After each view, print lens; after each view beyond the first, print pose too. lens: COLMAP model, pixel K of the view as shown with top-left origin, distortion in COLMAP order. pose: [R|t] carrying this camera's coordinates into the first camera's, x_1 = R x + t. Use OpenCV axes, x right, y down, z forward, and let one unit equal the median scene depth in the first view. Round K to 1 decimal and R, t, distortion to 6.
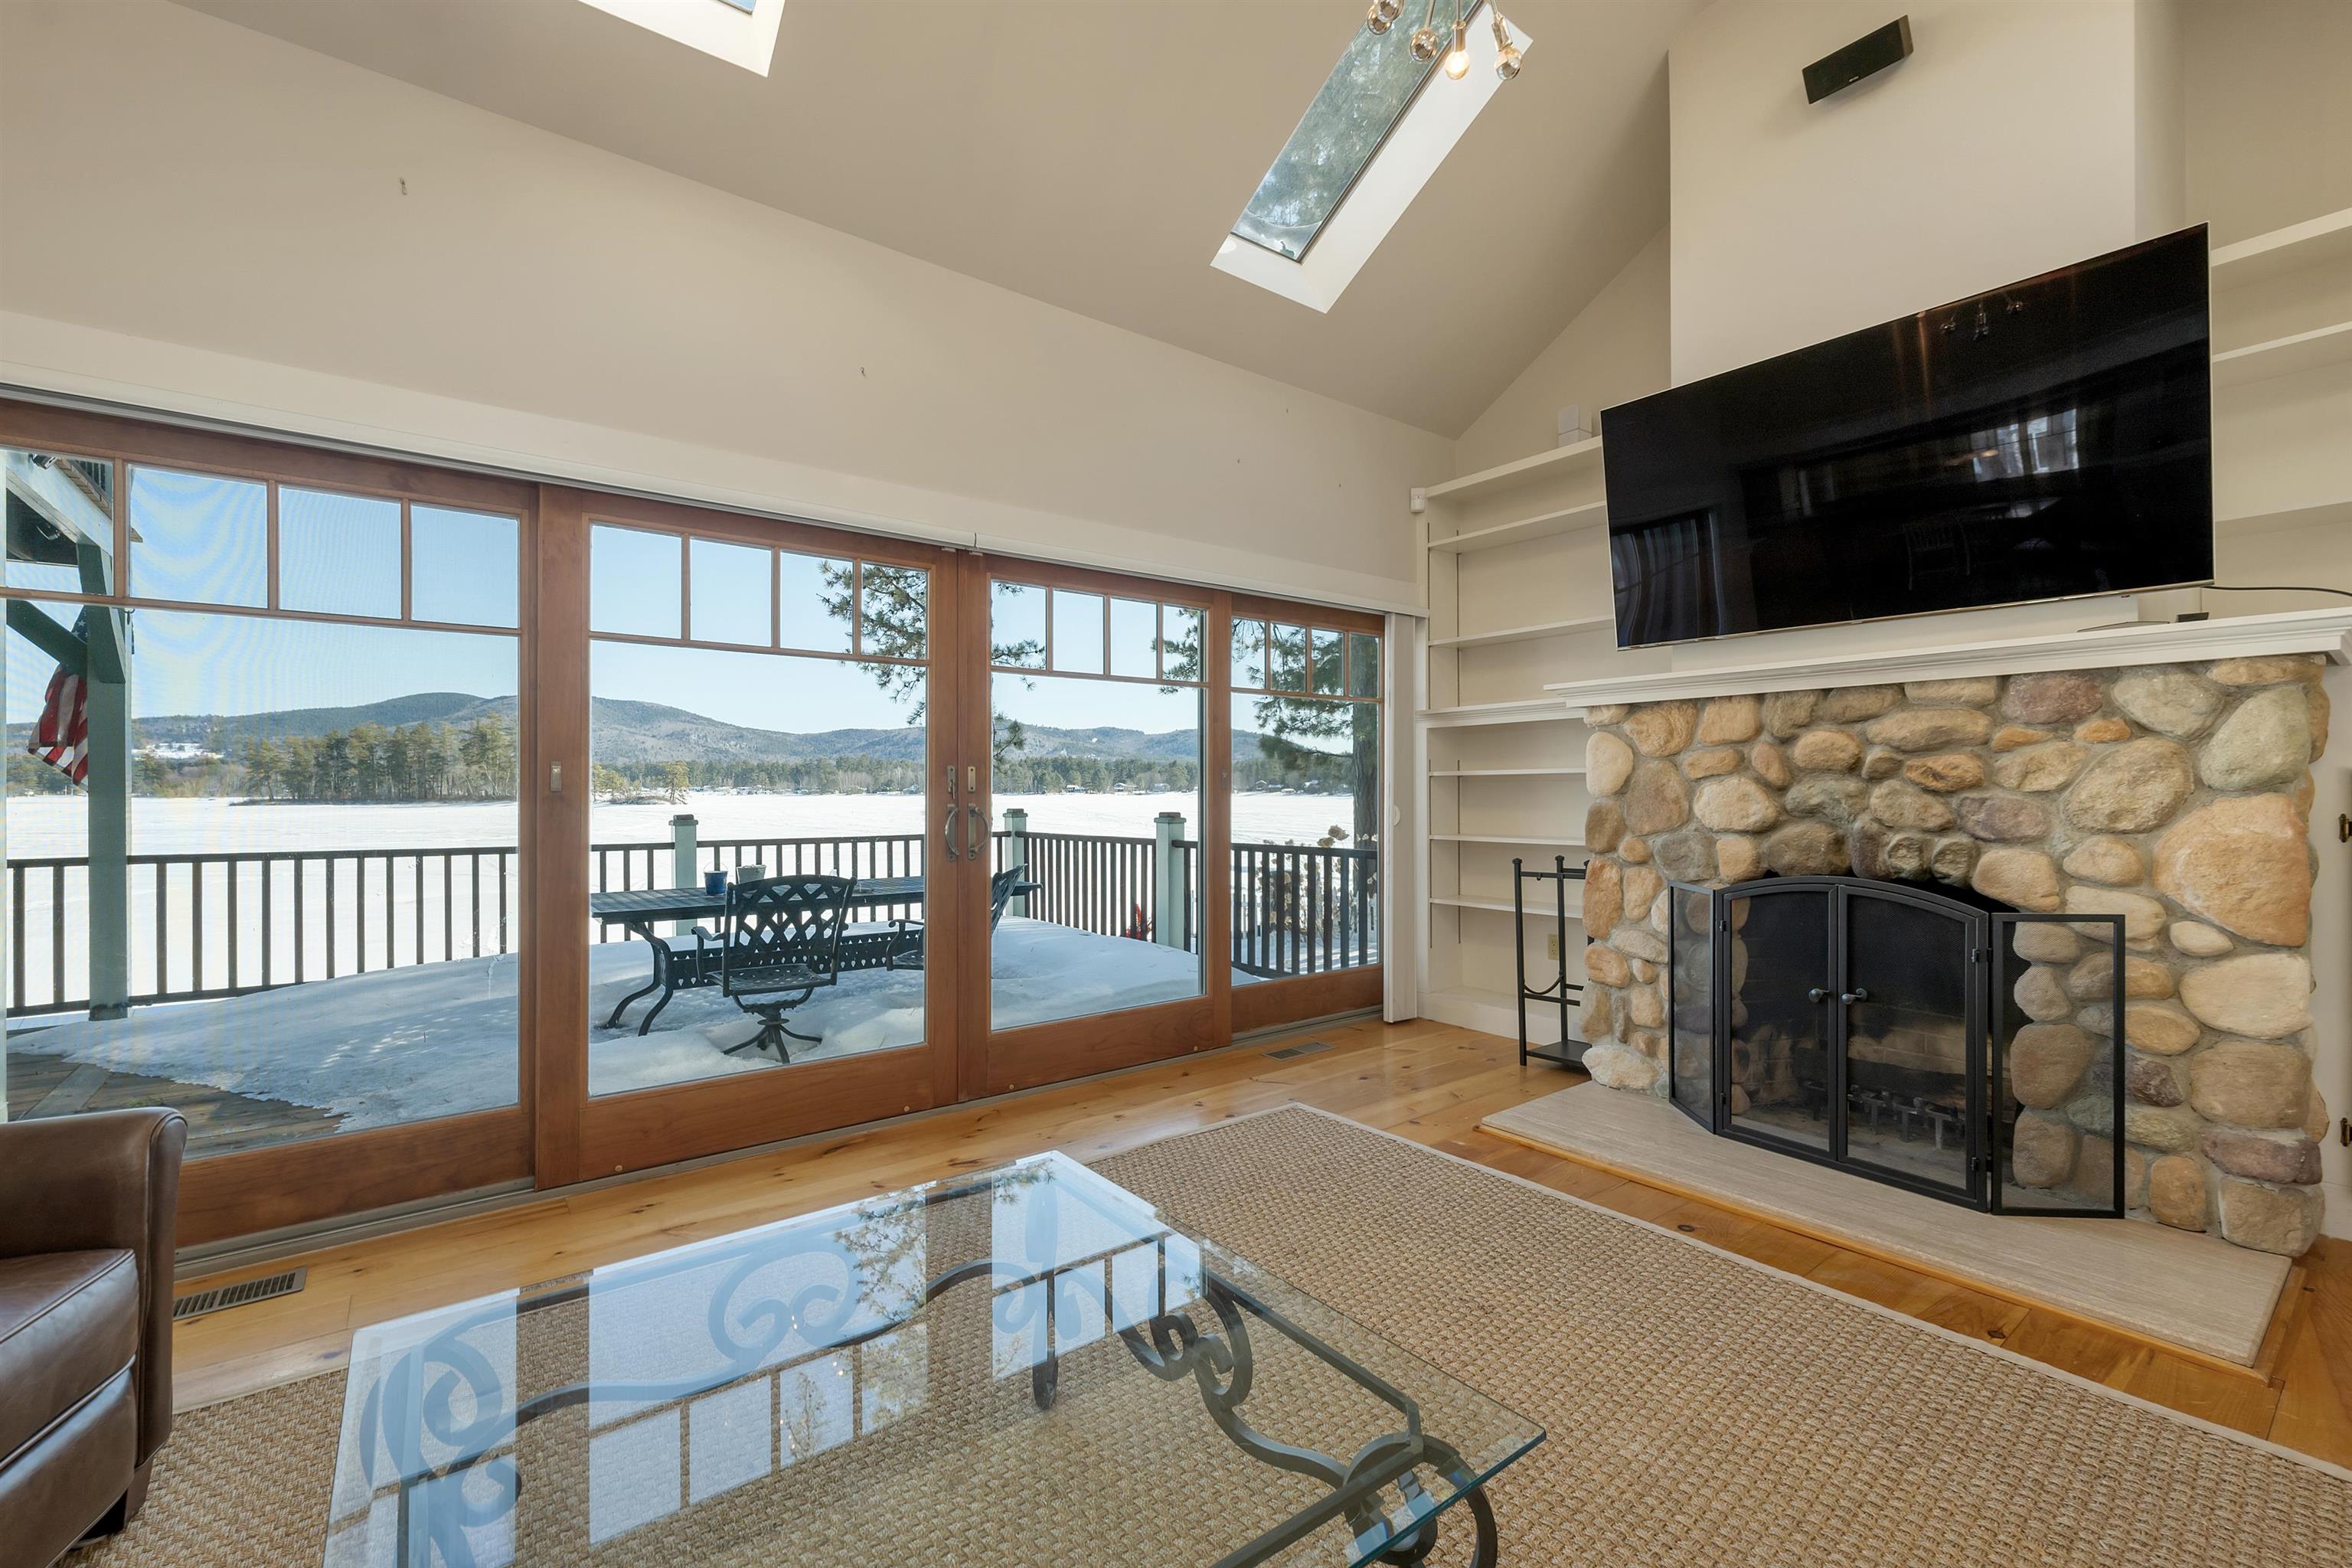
lens RADIAL K [[999.7, 0, 1144.8], [0, 999.7, 794.7], [0, 0, 1]] dist [0.011021, -0.000171]
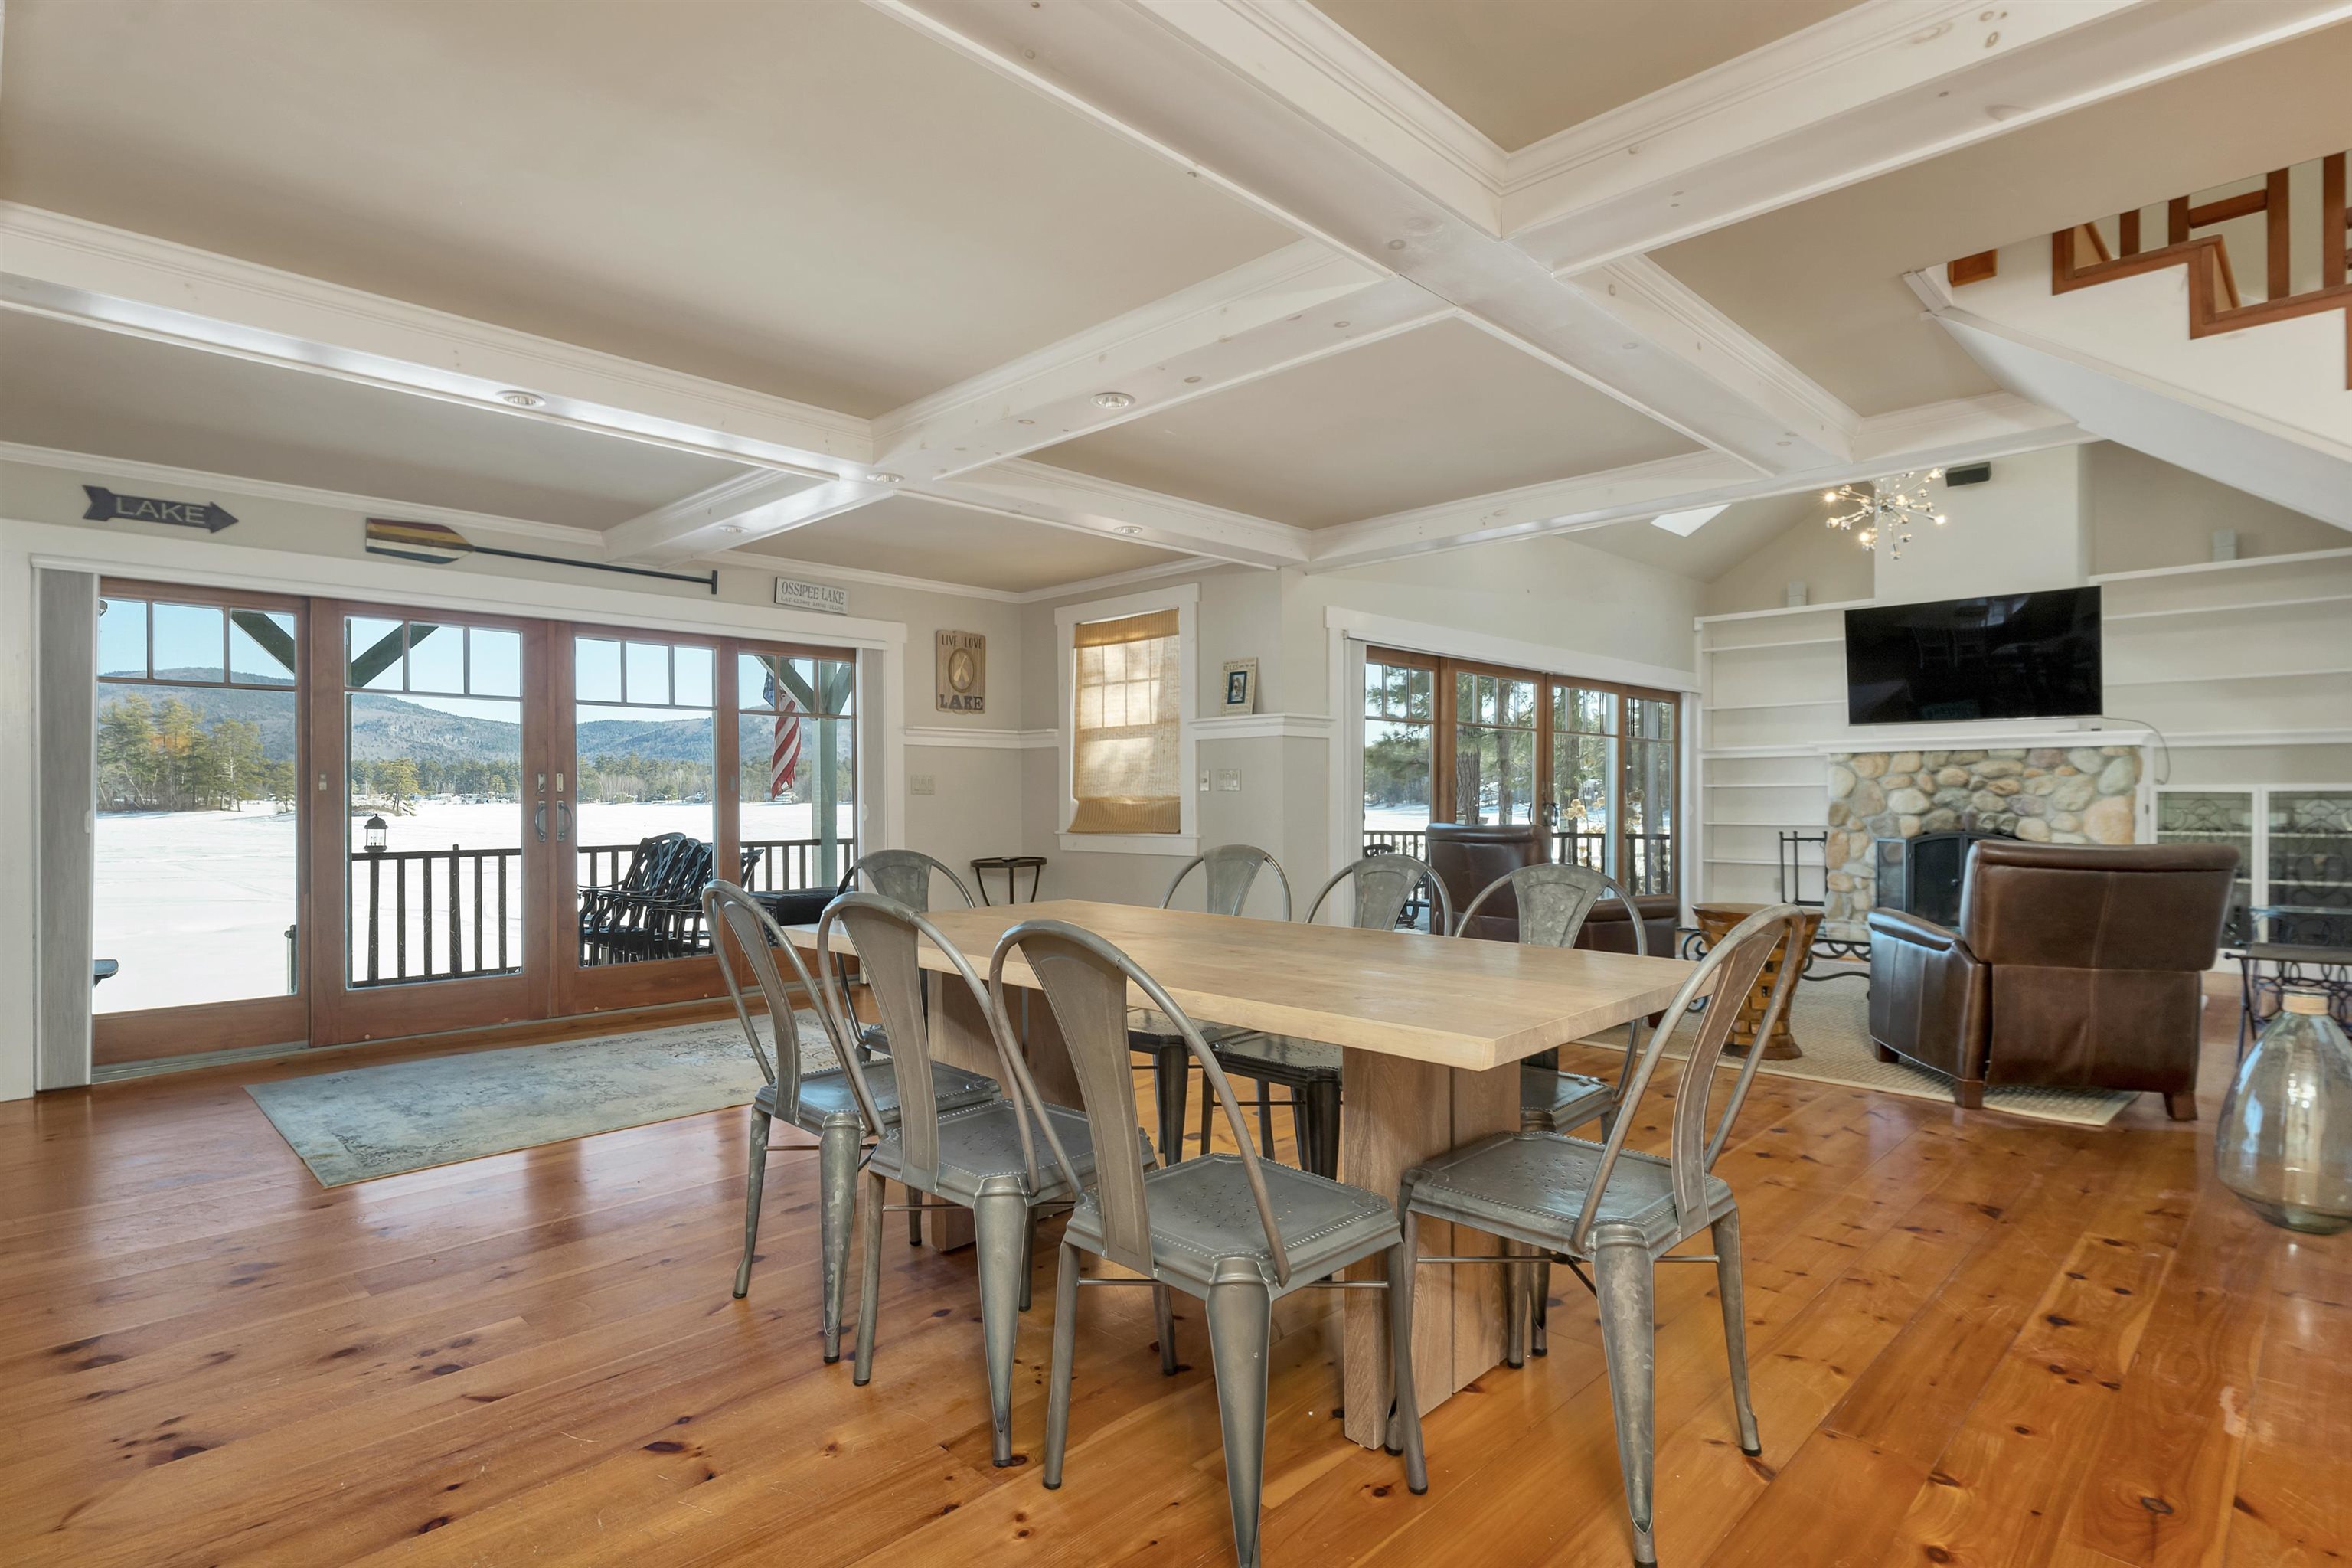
lens RADIAL K [[1166.8, 0, 1166.5], [0, 1166.8, 805.8], [0, 0, 1]] dist [0.002098, 0.000053]
pose [[0.989507, -0.002017, 0.144470, -1.403232], [0.001713, 0.999996, 0.002227, 0.010926], [-0.144474, -0.001957, 0.989507, -1.296272]]
